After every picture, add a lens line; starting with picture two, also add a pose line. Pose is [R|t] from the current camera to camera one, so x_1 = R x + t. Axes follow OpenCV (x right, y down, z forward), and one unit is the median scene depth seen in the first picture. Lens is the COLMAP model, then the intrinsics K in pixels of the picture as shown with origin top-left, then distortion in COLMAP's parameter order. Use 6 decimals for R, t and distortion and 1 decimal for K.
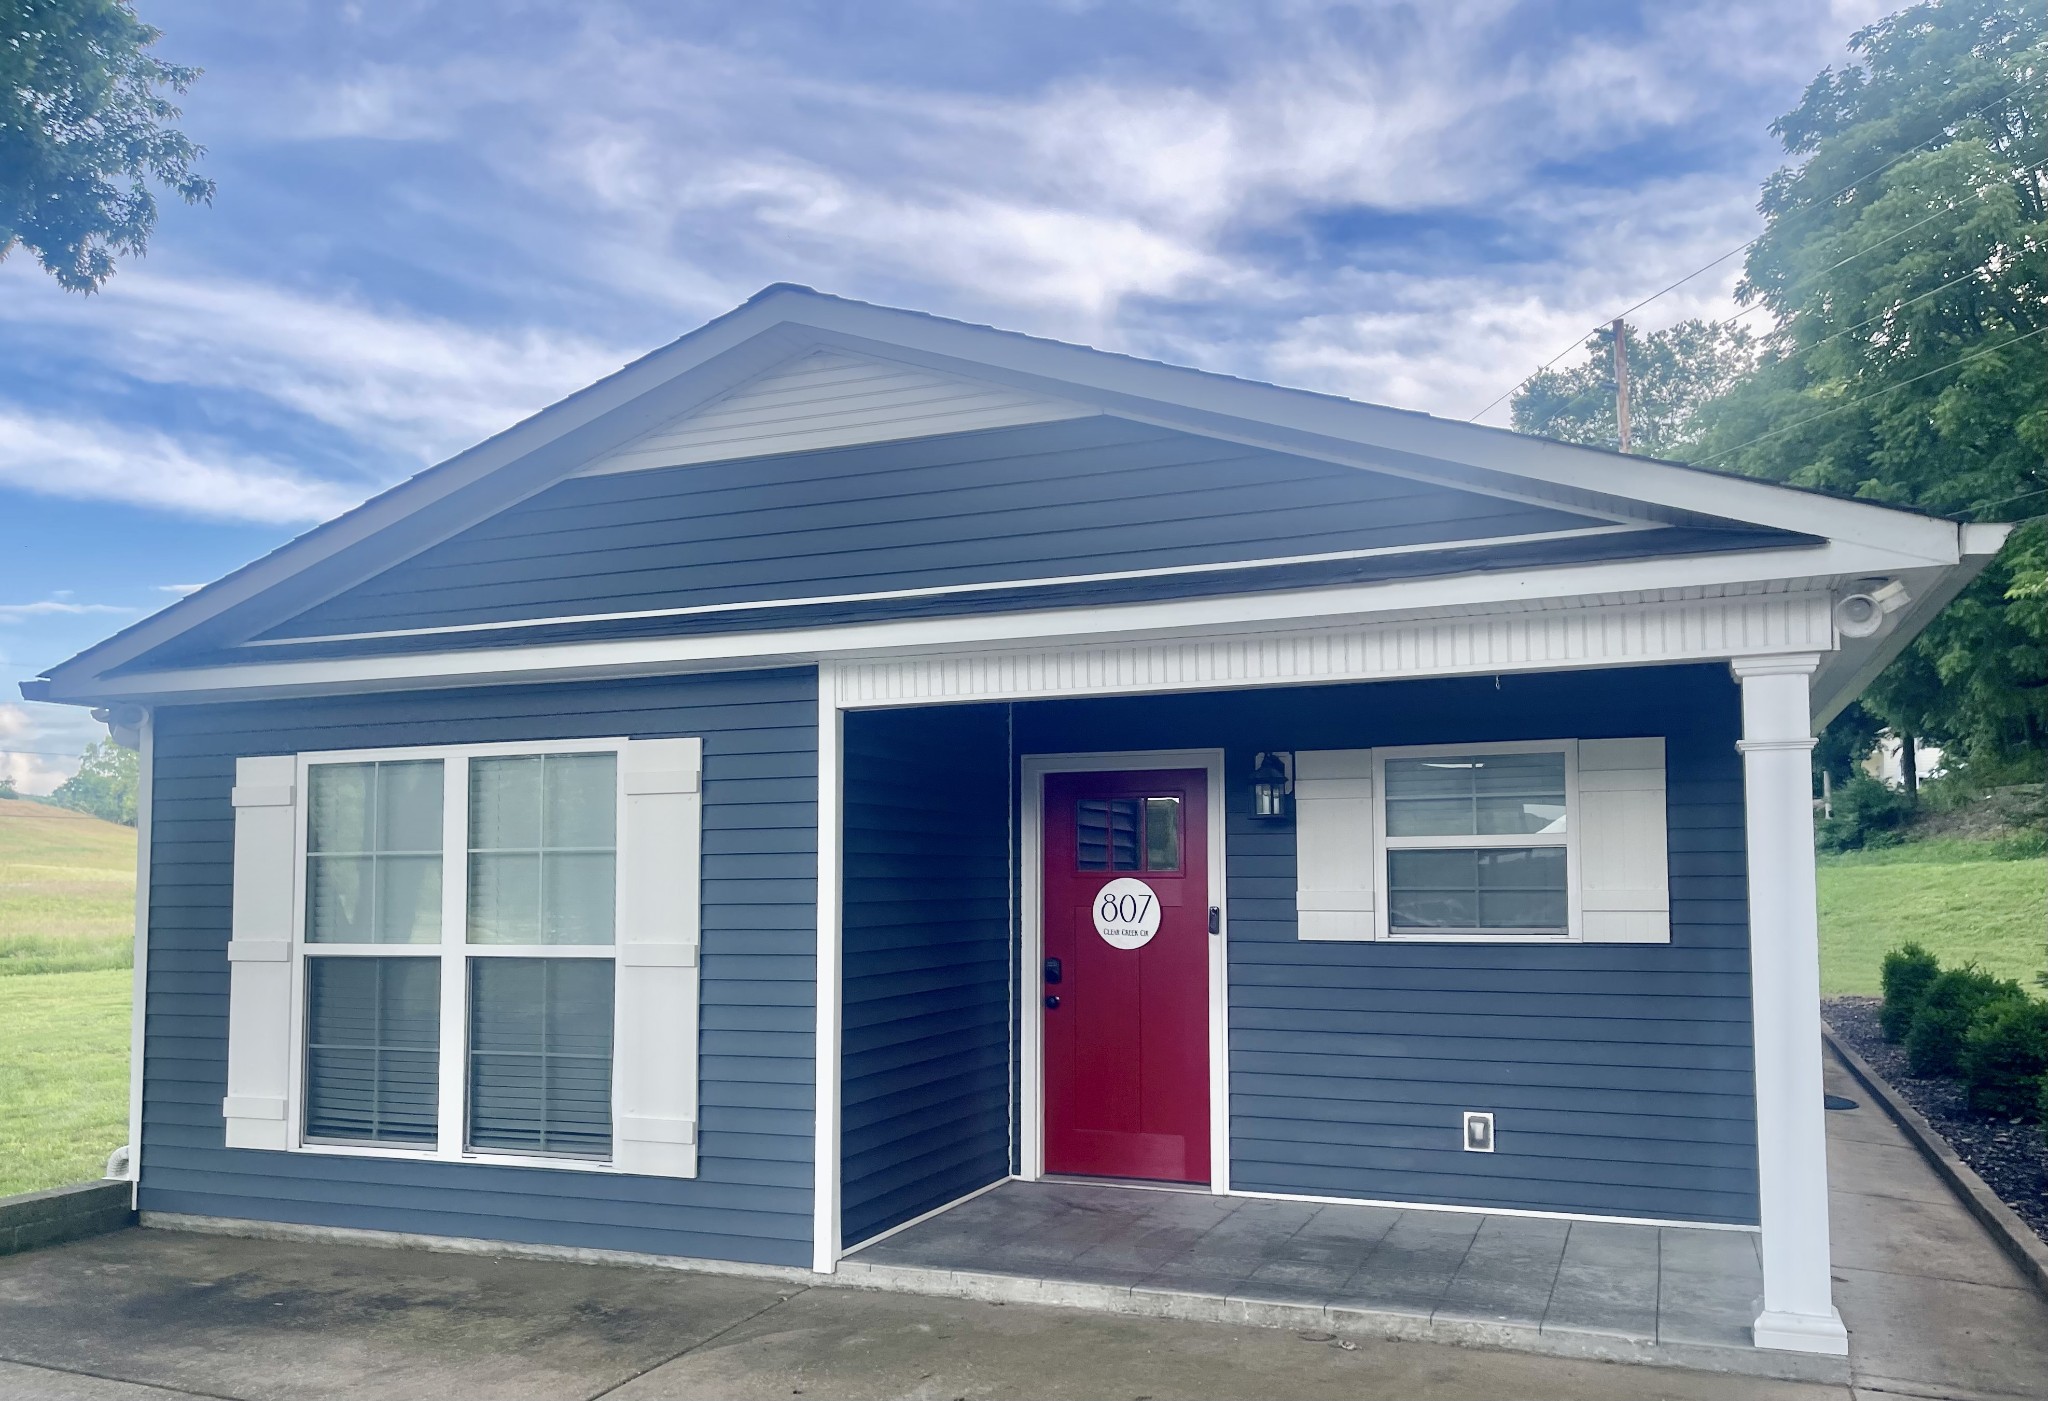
lens RADIAL K [[1567.2, 0, 1066.4], [0, 1567.2, 805.6], [0, 0, 1]] dist [0.035620, 0.001613]
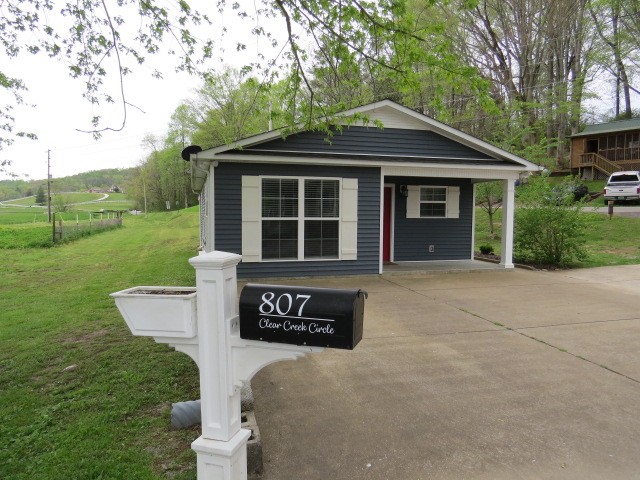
lens RADIAL K [[459.9, 0, 325.1], [0, 459.9, 238.5], [0, 0, 1]] dist [0.011722, -0.012693]
pose [[0.798870, -0.021998, 0.601102, -1.196756], [-0.043881, 0.994537, 0.094713, 0.014229], [-0.599902, -0.102040, 0.793540, -0.187303]]
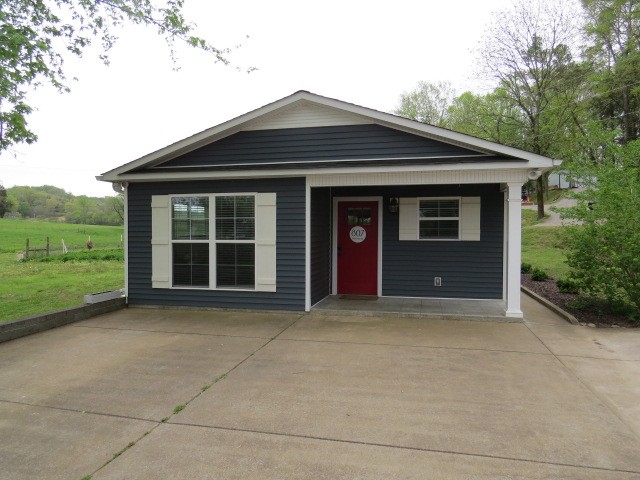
lens RADIAL K [[459.9, 0, 323.1], [0, 459.9, 240.1], [0, 0, 1]] dist [0.011722, -0.012693]
pose [[0.990579, 0.003173, 0.136903, -0.262877], [-0.013044, 0.997372, 0.071264, -0.005347], [-0.136318, -0.072378, 0.988018, -0.280853]]
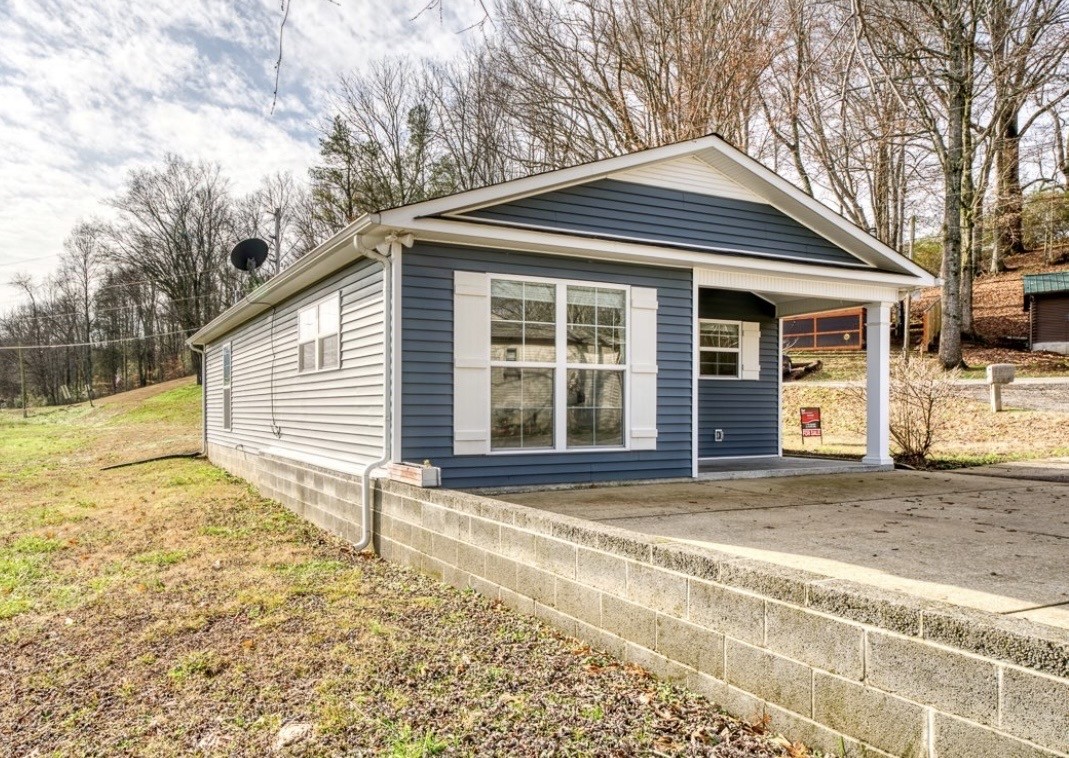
lens RADIAL K [[738.5, 0, 415.8], [0, 738.5, 424.6], [0, 0, 1]] dist [-0.008185, 0.000598]
pose [[0.705664, -0.005751, 0.708523, -1.348986], [-0.043616, 0.997718, 0.051538, 0.134285], [-0.707203, -0.067271, 0.703803, 0.359772]]
